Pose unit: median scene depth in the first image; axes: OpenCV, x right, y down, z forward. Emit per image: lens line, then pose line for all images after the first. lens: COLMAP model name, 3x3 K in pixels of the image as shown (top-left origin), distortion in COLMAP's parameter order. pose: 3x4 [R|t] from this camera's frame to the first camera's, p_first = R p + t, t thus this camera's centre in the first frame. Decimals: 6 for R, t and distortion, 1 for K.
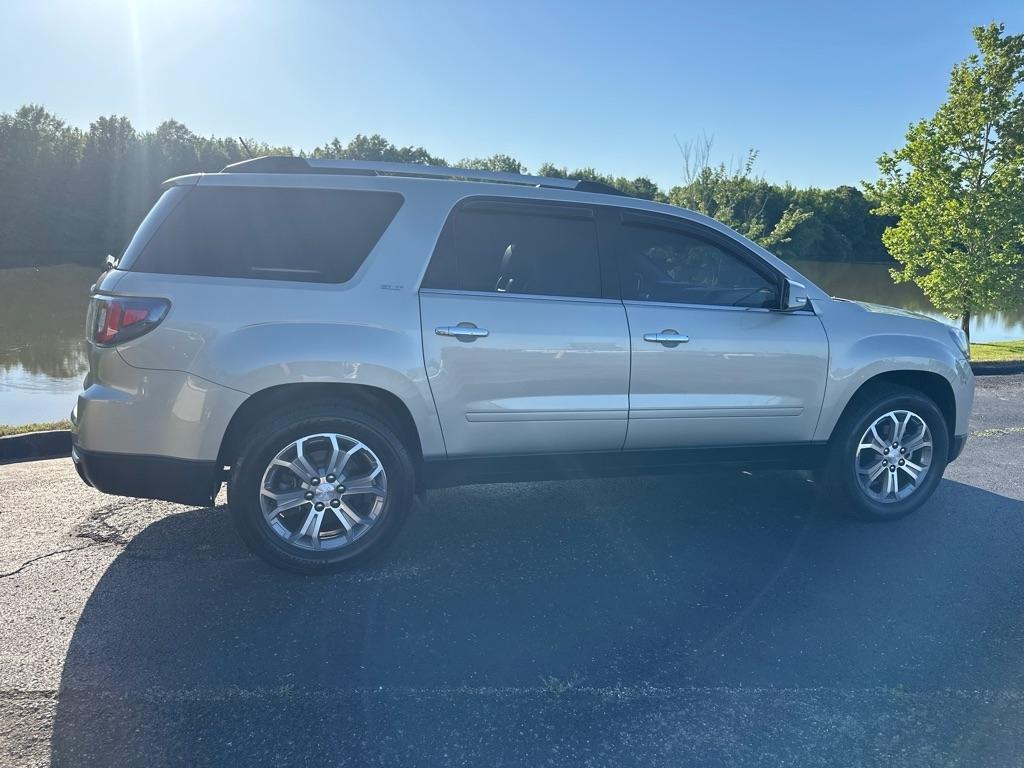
lens RADIAL K [[724.7, 0, 516.9], [0, 724.7, 412.3], [0, 0, 1]] dist [0.050269, -0.059179]
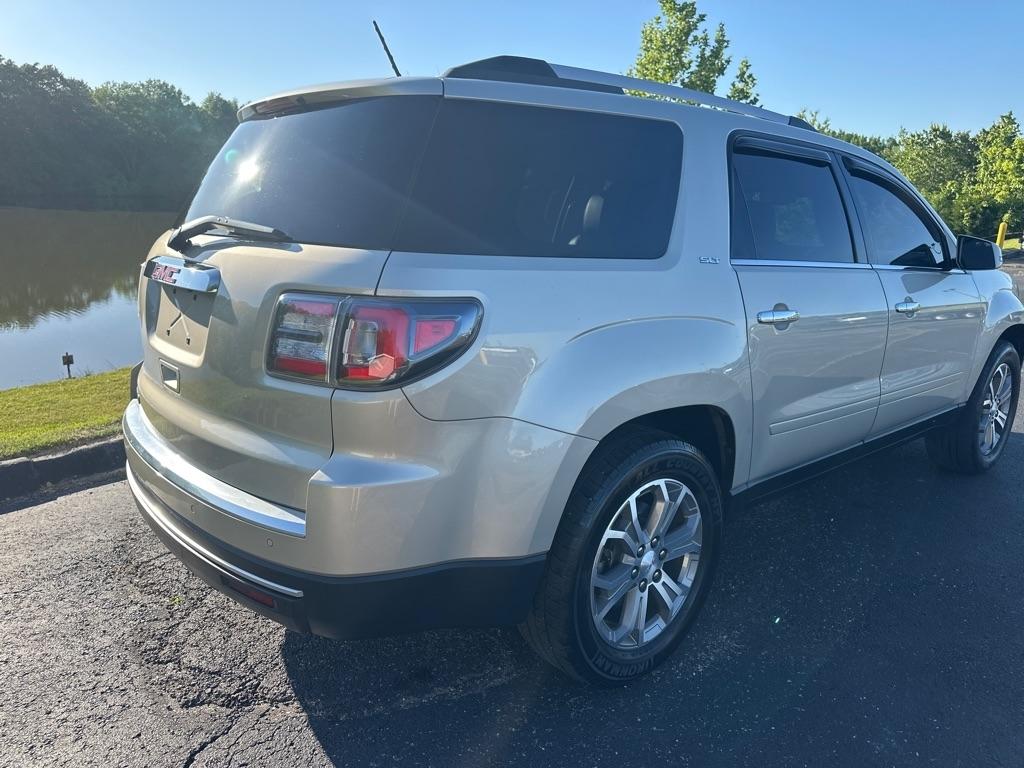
lens RADIAL K [[722.5, 0, 510.7], [0, 722.5, 403.6], [0, 0, 1]] dist [0.054152, -0.057521]
pose [[0.914677, -0.105813, 0.390089, -0.431429], [0.081080, 0.993541, 0.079385, -0.071874], [-0.395970, -0.040983, 0.917349, 0.288599]]
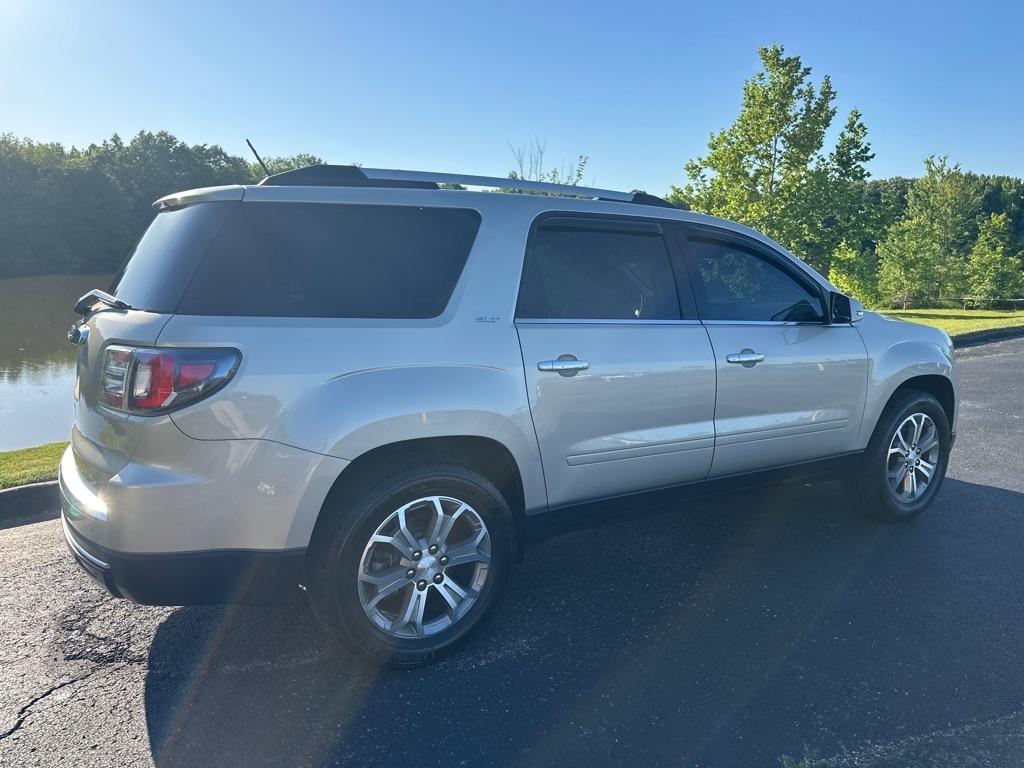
lens RADIAL K [[724.7, 0, 518.4], [0, 724.7, 404.0], [0, 0, 1]] dist [0.050269, -0.059179]
pose [[0.967083, -0.068328, 0.245115, -0.240304], [0.071375, 0.997443, -0.003555, -0.044788], [-0.244246, 0.020933, 0.969487, 0.109505]]
